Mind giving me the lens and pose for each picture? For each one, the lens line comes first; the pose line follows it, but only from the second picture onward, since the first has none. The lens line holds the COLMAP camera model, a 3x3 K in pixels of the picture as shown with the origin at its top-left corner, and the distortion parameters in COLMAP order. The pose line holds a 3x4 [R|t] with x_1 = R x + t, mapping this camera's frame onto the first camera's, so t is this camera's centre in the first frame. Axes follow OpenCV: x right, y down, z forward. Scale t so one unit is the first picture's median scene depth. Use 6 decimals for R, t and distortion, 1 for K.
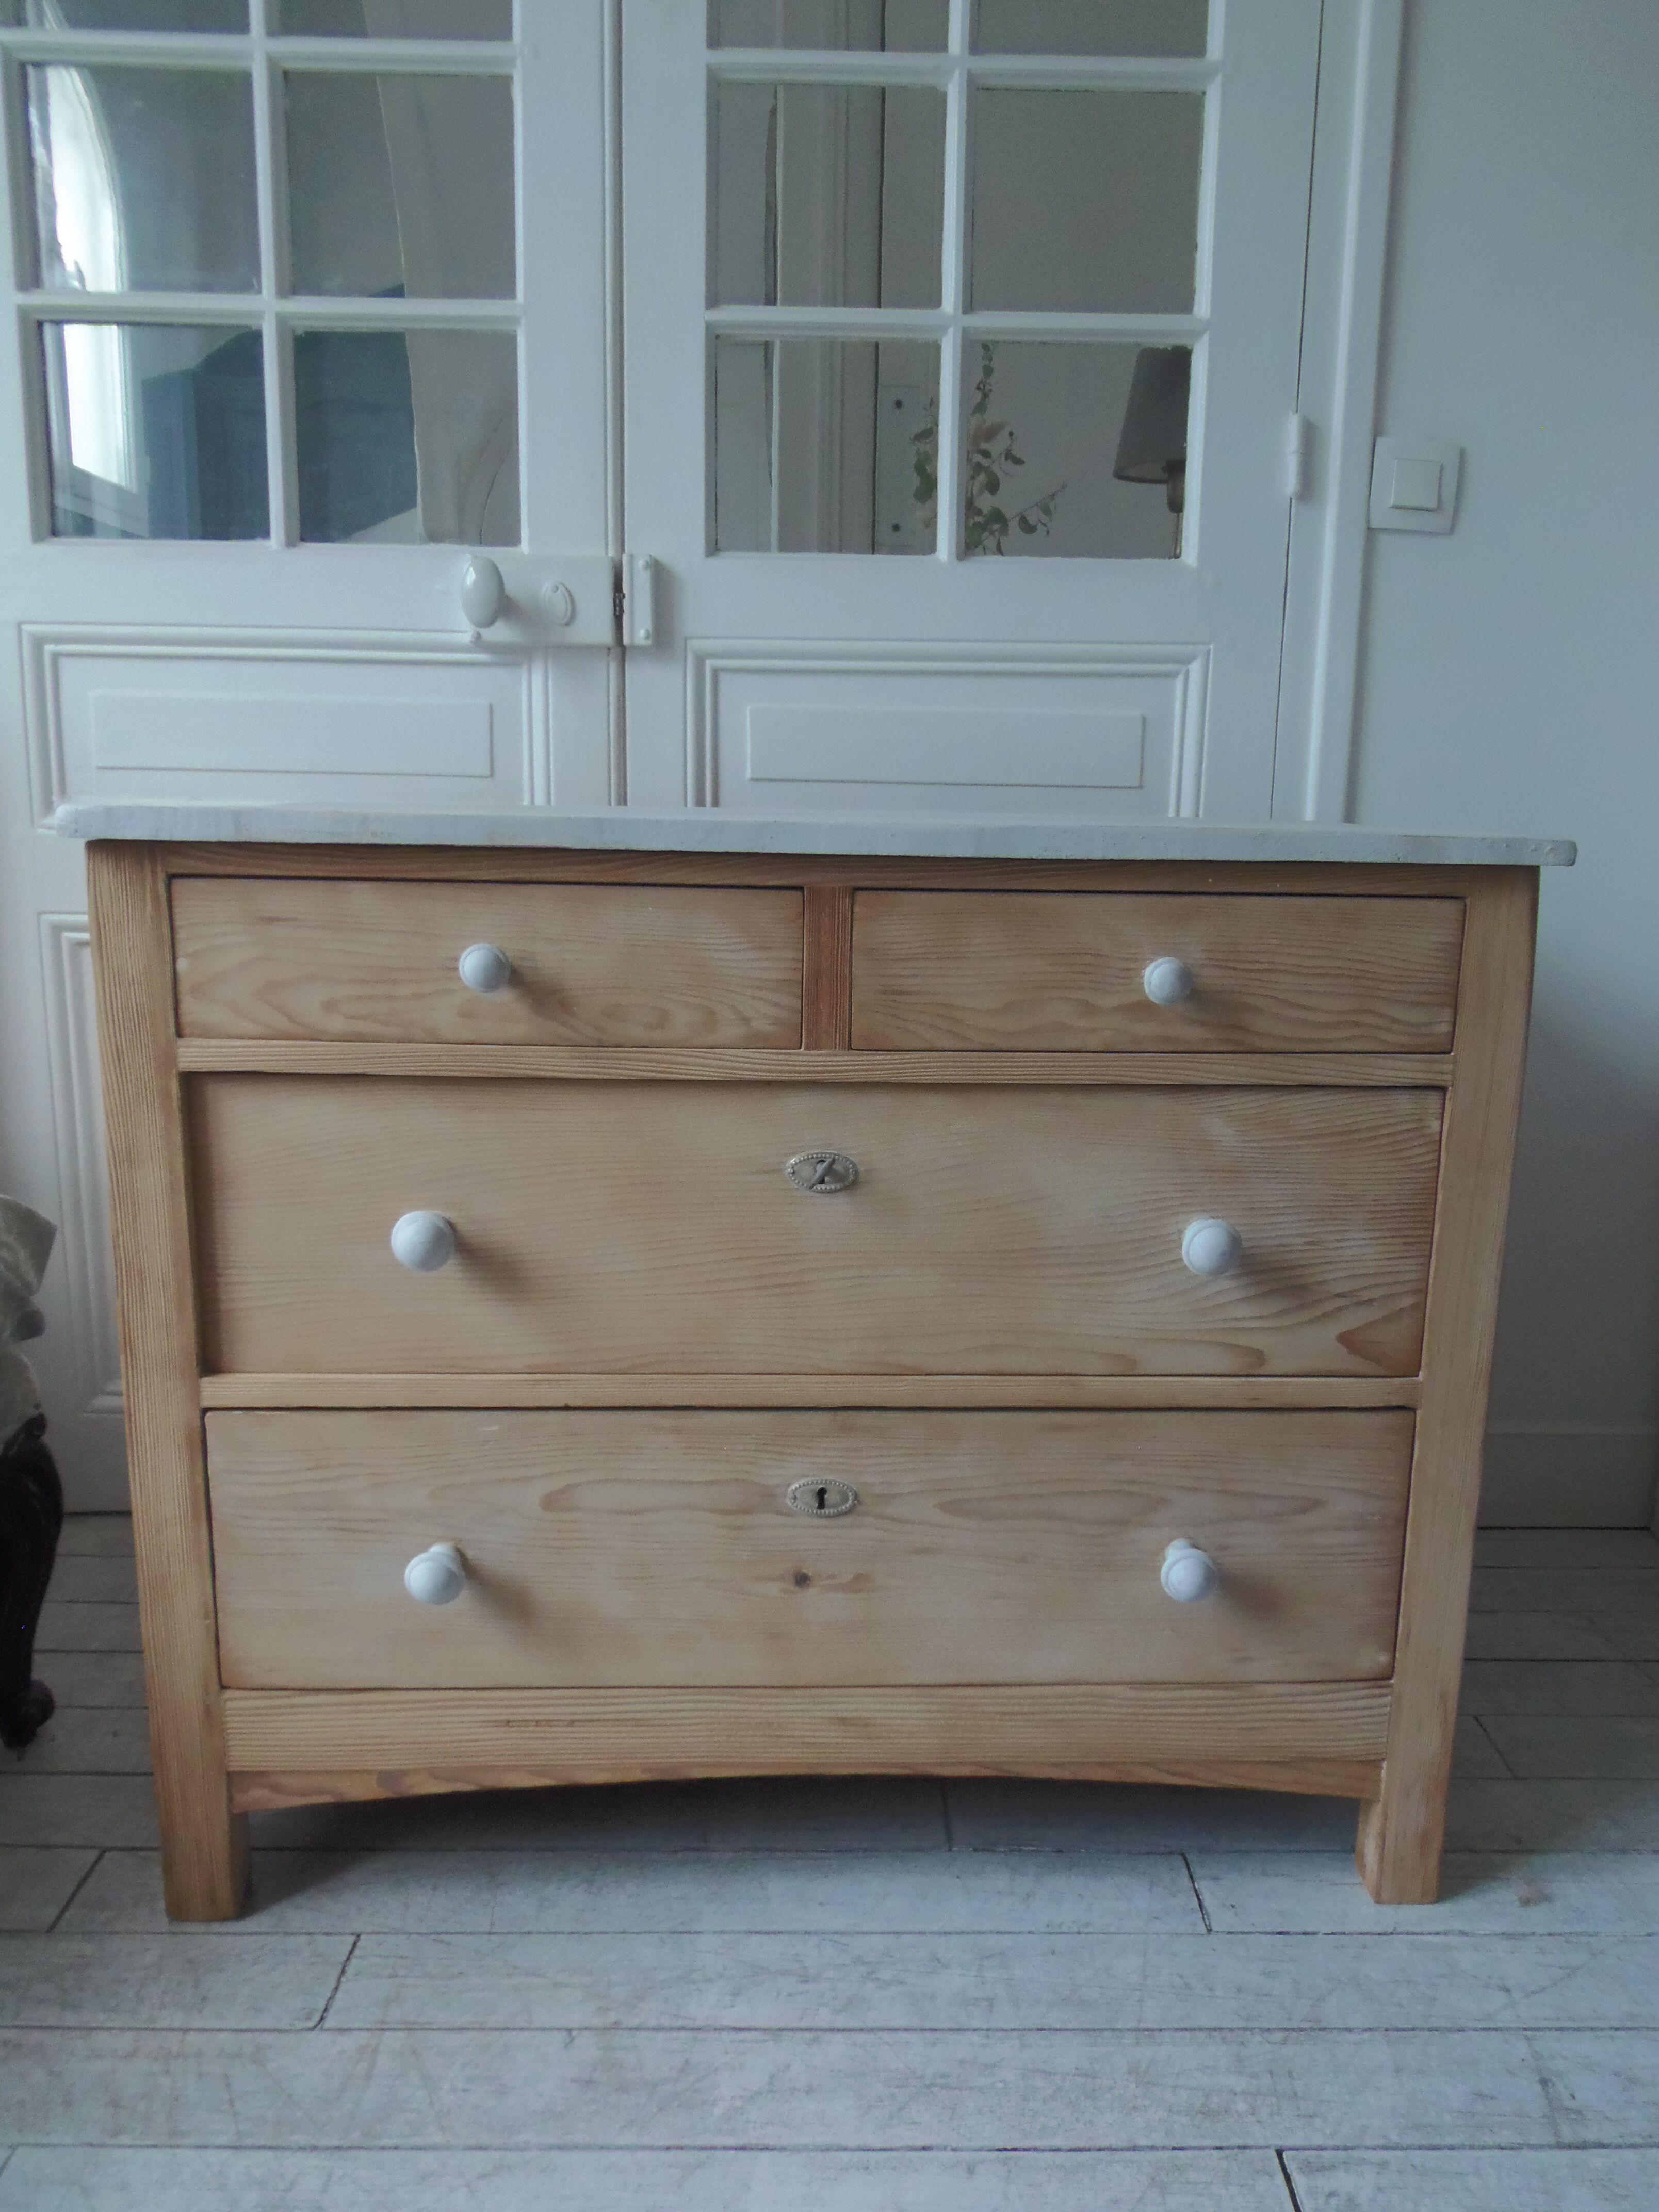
lens RADIAL K [[1612.2, 0, 860.5], [0, 1612.2, 1117.6], [0, 0, 1]] dist [-0.012419, -0.014300]
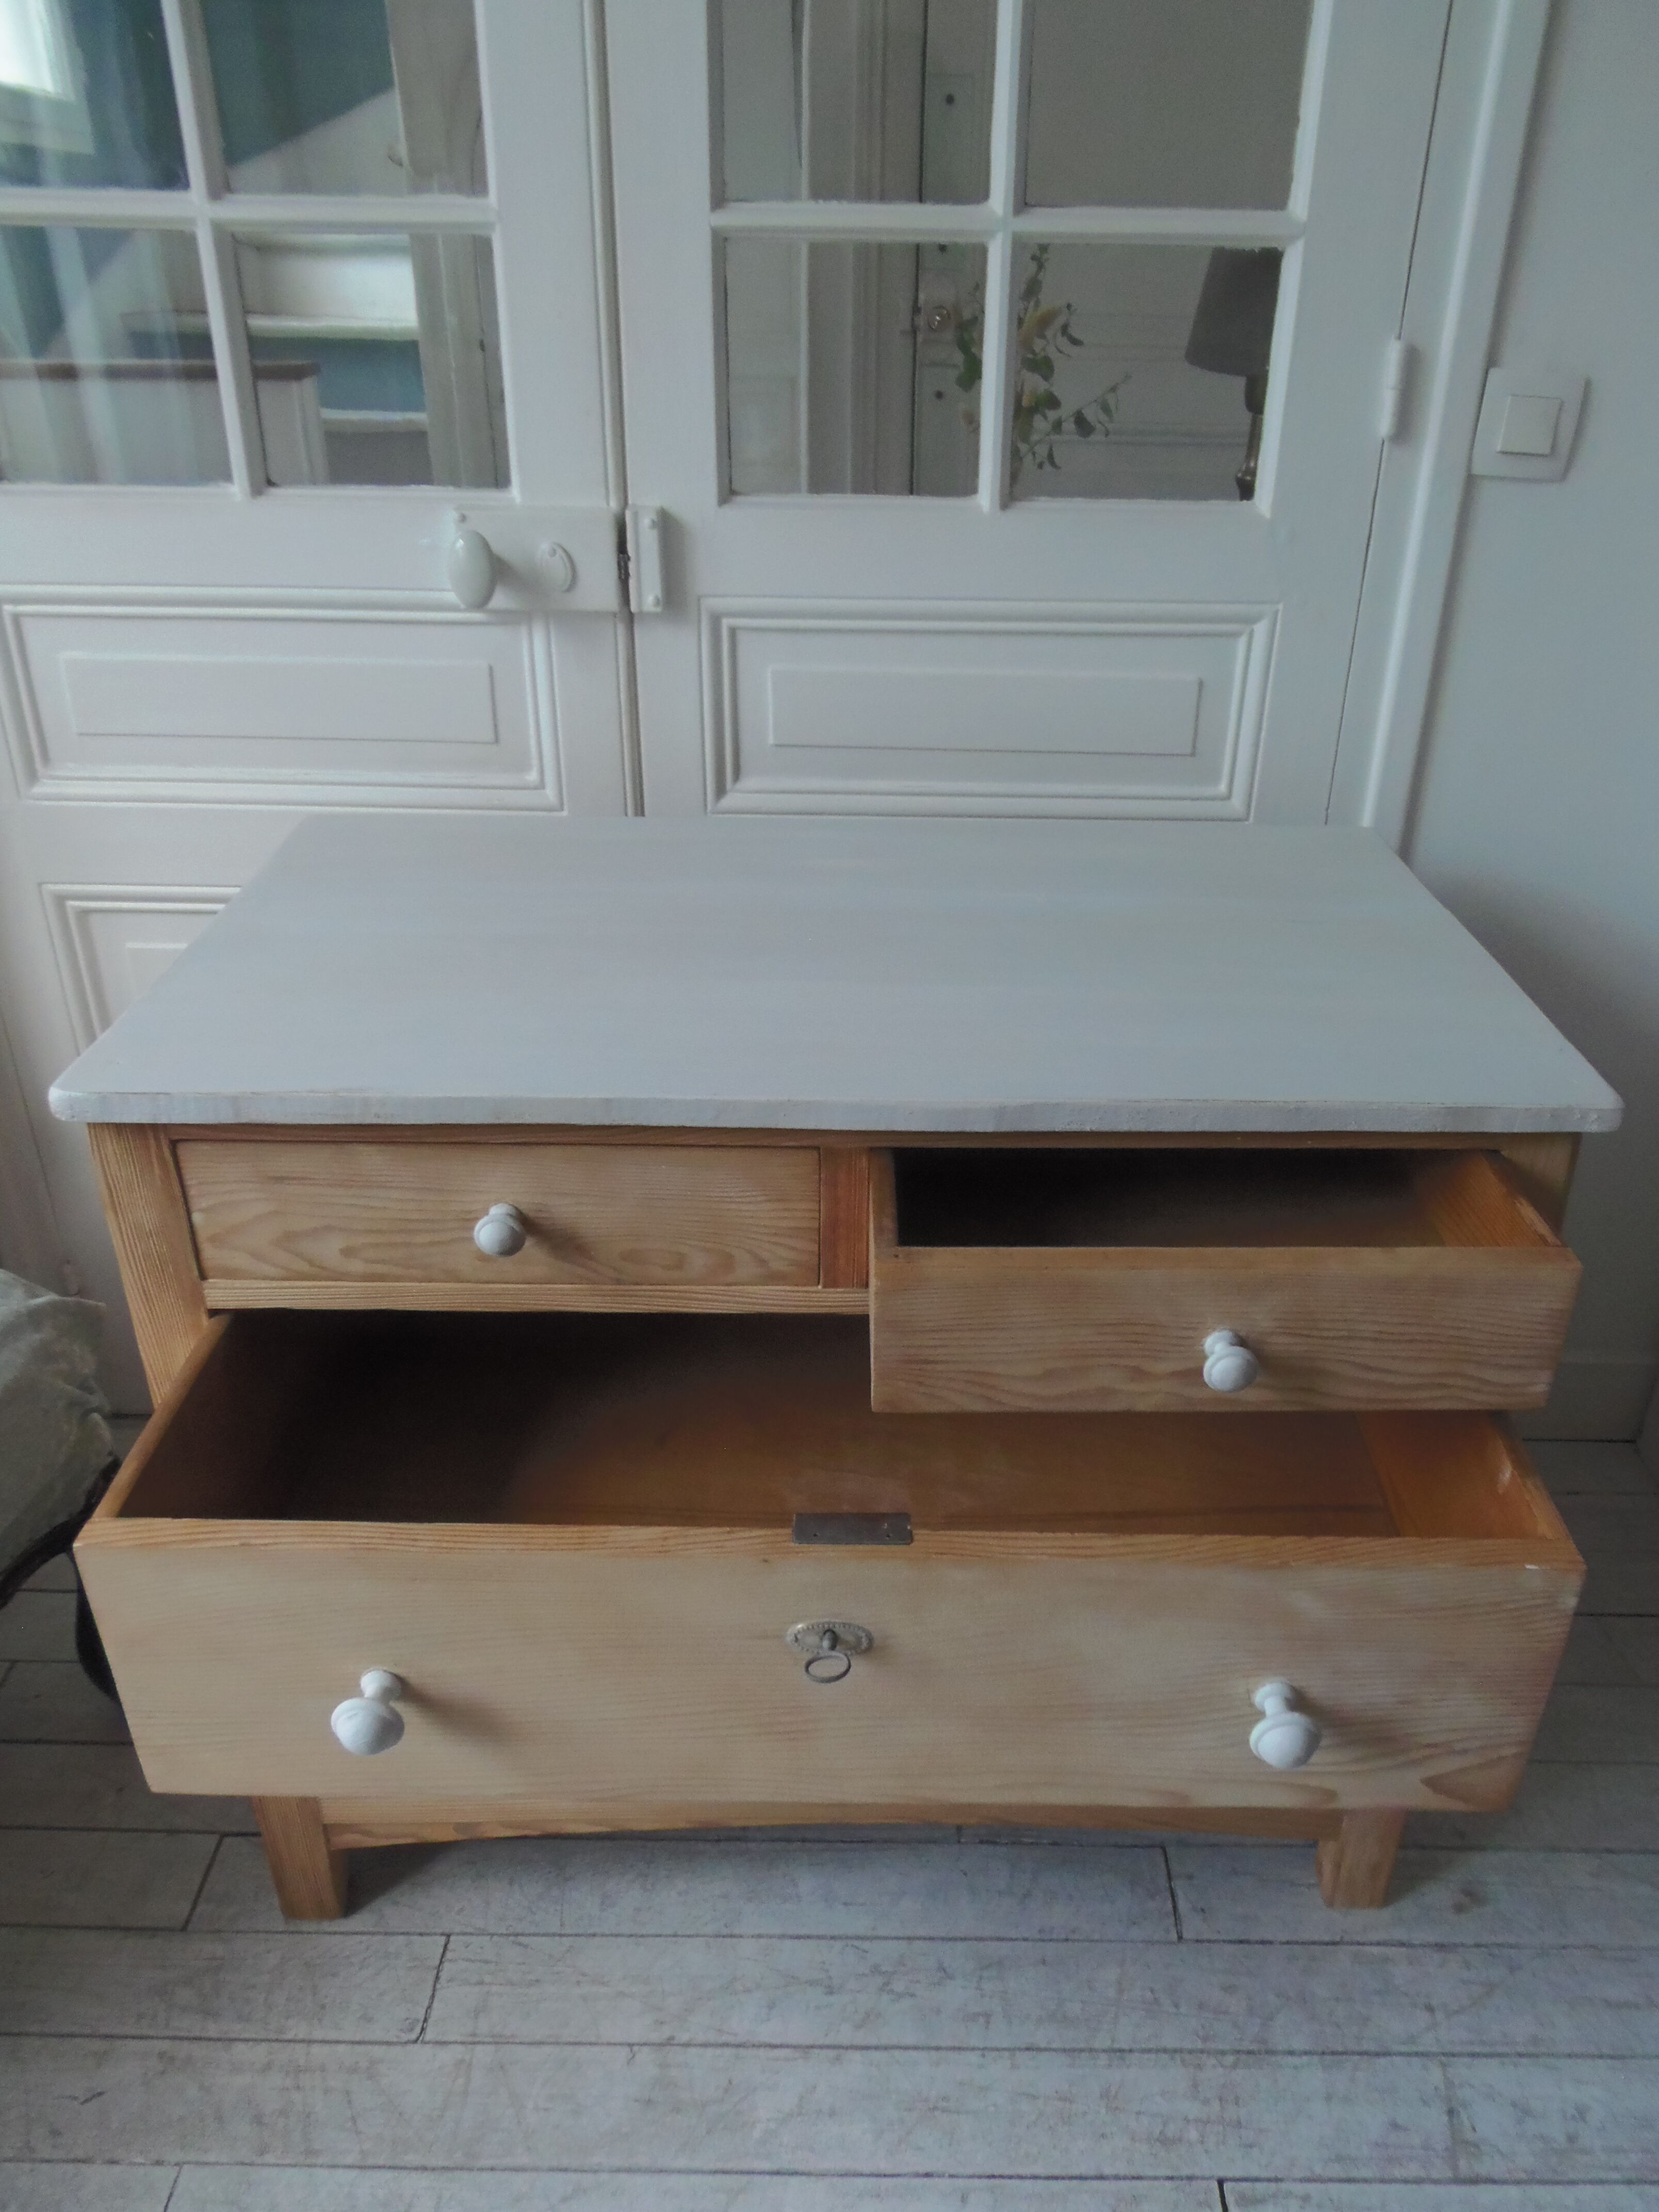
lens RADIAL K [[1612.2, 0, 877.5], [0, 1612.2, 1131.4], [0, 0, 1]] dist [-0.012419, -0.014300]
pose [[0.999802, 0.008252, -0.018132, 0.016105], [-0.002520, 0.955259, 0.295761, -0.411993], [0.019761, -0.295656, 0.955090, 0.066967]]
